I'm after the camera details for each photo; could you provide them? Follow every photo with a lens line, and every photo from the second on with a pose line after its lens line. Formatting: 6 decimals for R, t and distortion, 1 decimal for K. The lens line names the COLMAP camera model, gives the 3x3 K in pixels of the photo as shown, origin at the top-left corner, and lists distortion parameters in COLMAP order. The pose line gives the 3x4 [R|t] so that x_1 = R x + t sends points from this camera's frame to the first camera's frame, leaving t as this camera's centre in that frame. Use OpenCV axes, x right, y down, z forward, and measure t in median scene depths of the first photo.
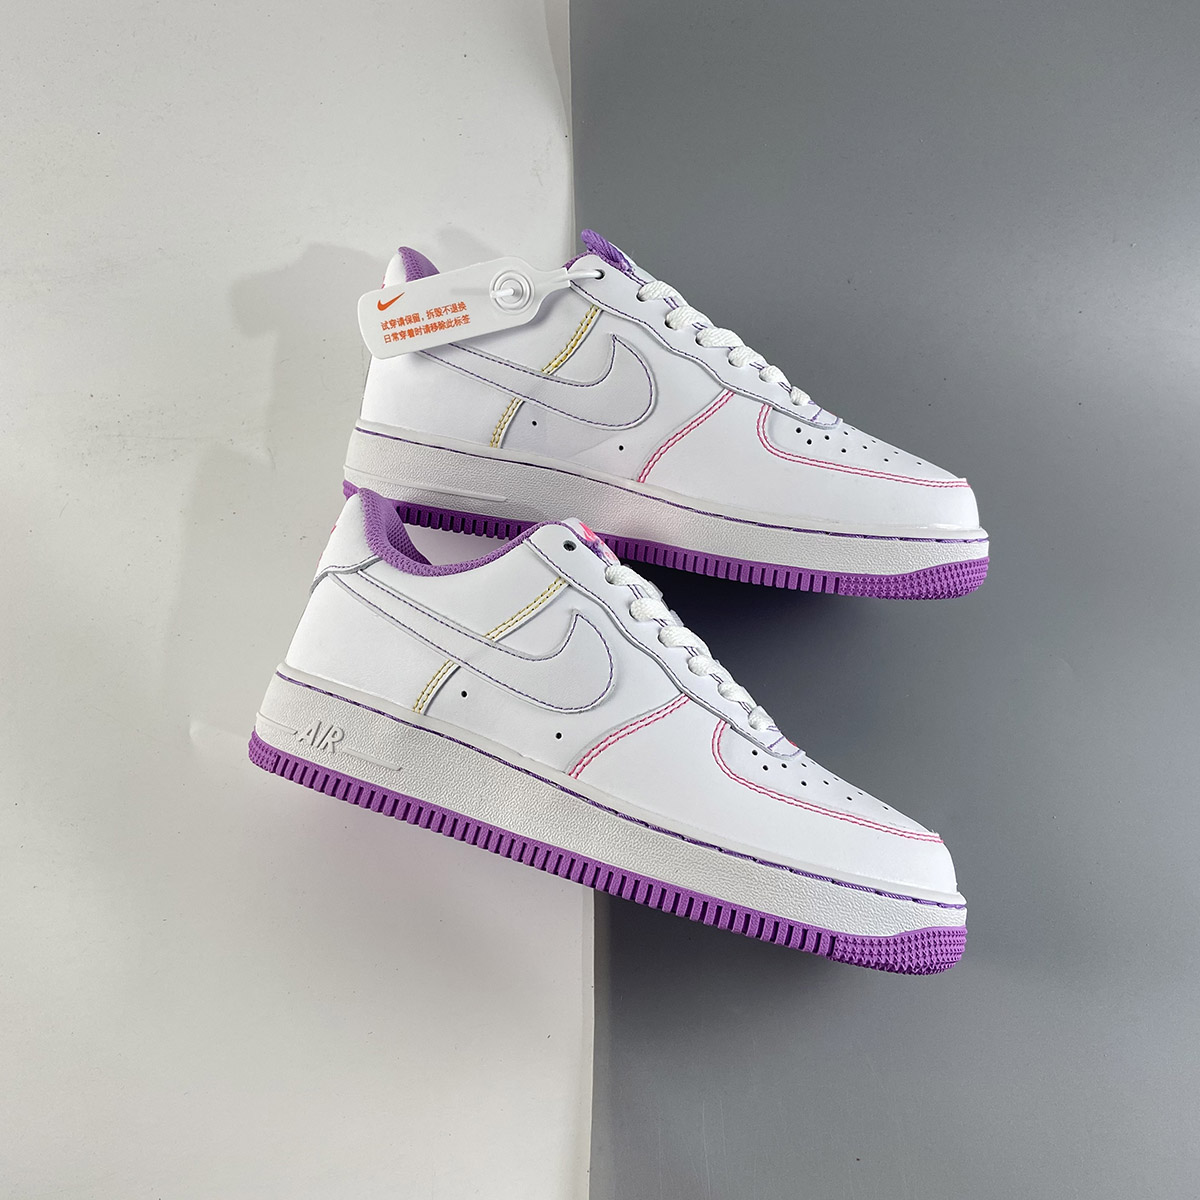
lens RADIAL K [[1176.6, 0, 600.0], [0, 1176.6, 600.0], [0, 0, 1]] dist [0.099016, -0.016019]
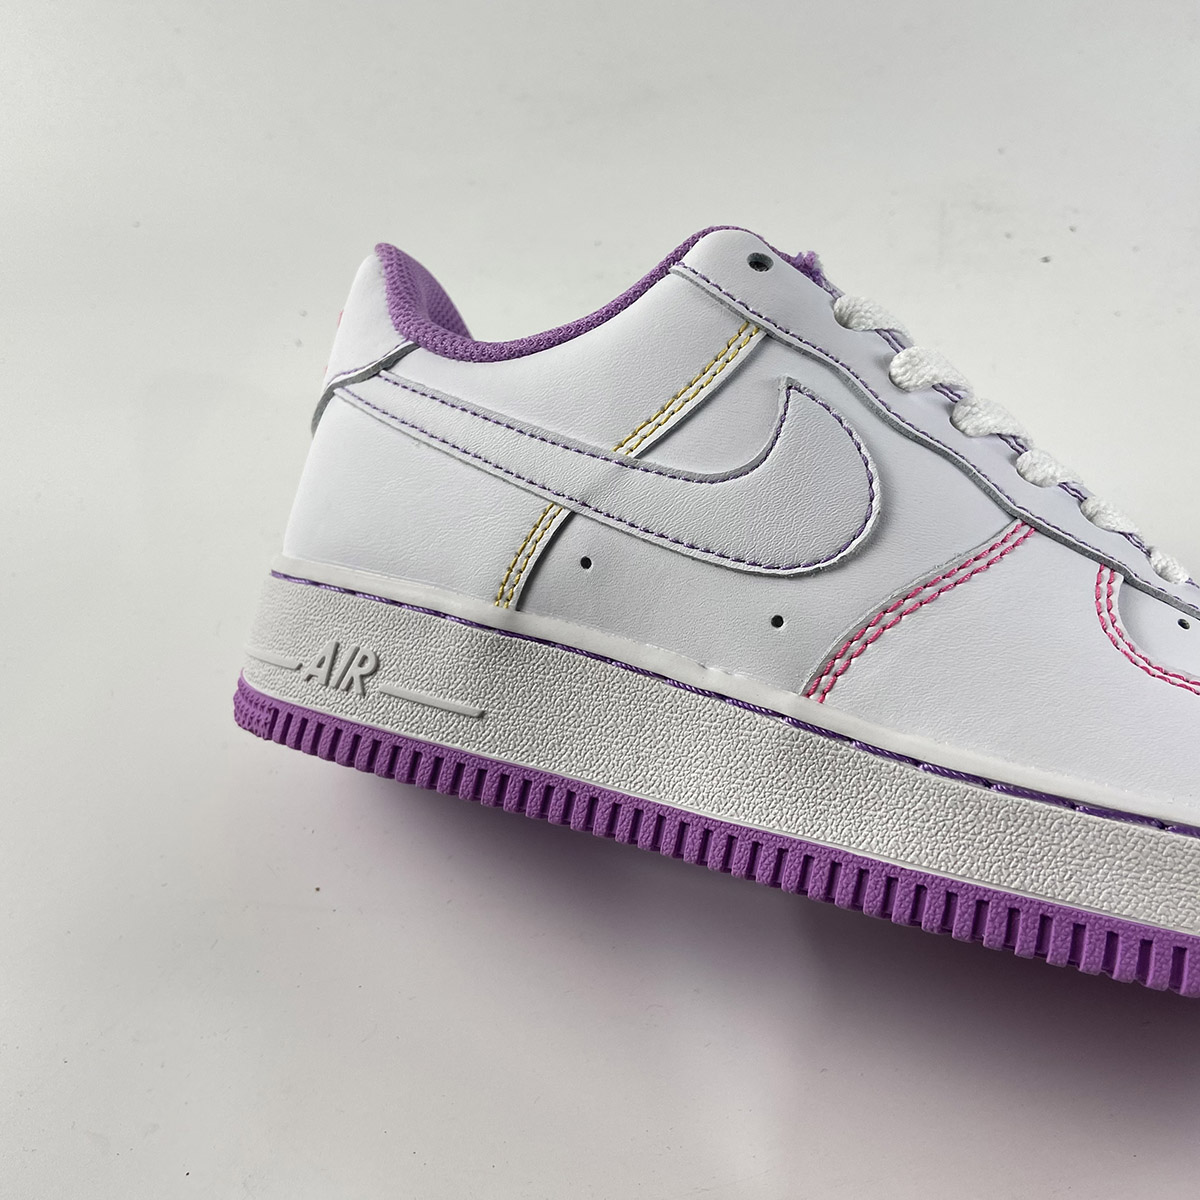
lens RADIAL K [[1176.6, 0, 600.0], [0, 1176.6, 600.0], [0, 0, 1]] dist [0.099016, -0.016019]
pose [[0.990321, -0.089907, -0.105736, -0.054888], [0.092134, 0.995612, 0.016364, 0.088407], [0.103801, -0.025948, 0.994260, 0.475394]]
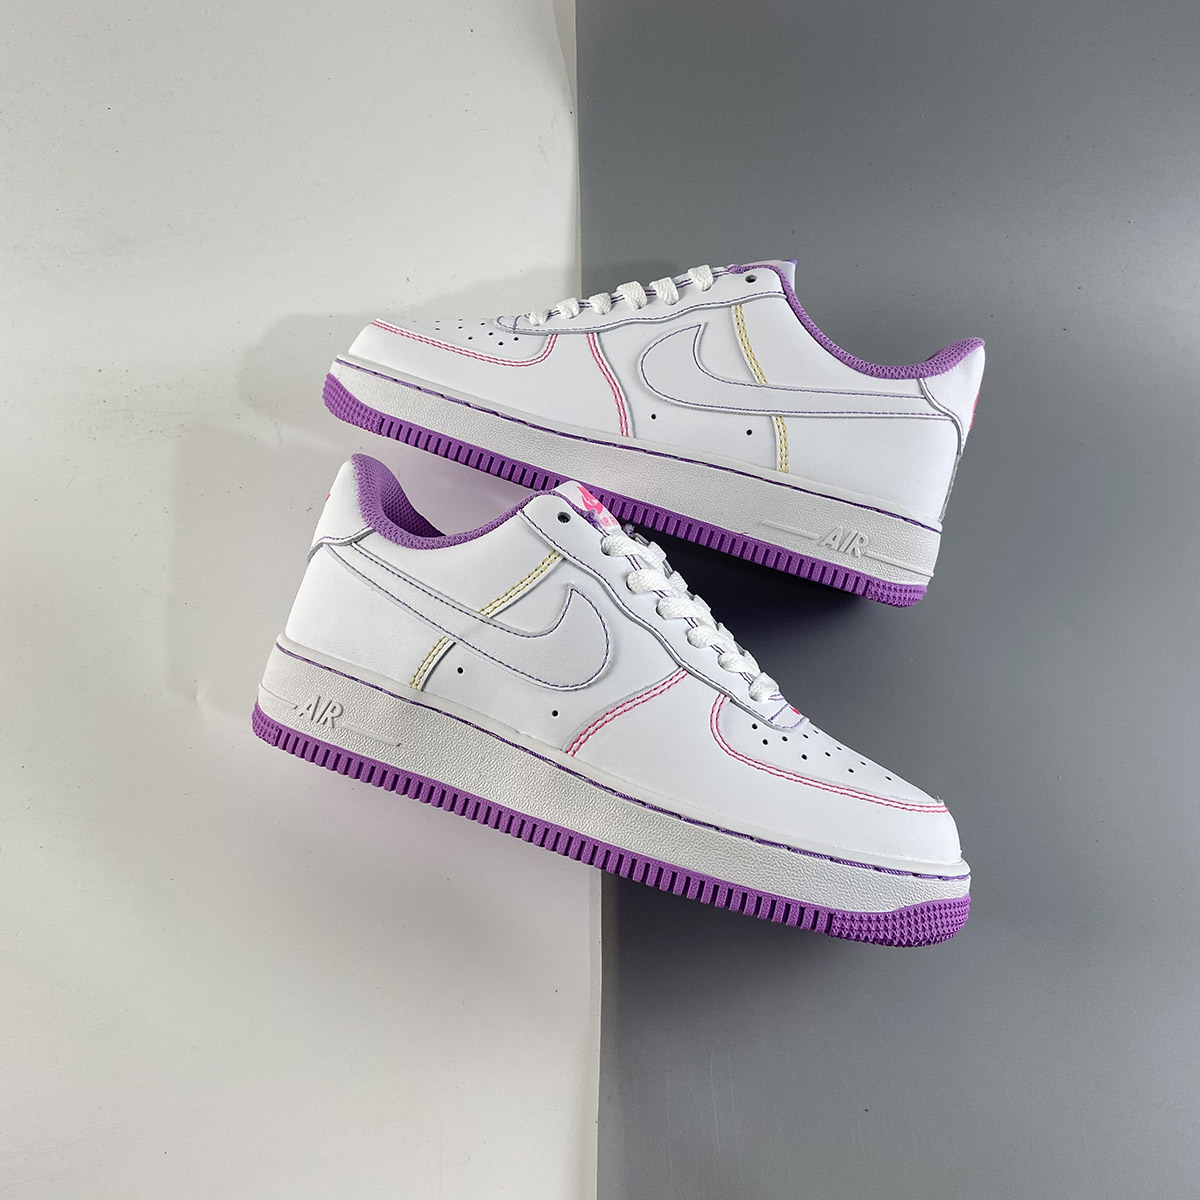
lens RADIAL K [[1176.6, 0, 600.0], [0, 1176.6, 600.0], [0, 0, 1]] dist [0.099016, -0.016019]
pose [[0.999183, -0.014345, -0.037792, 0.040496], [0.017873, 0.995343, 0.094730, -0.071059], [0.036257, -0.095329, 0.994785, 0.024151]]
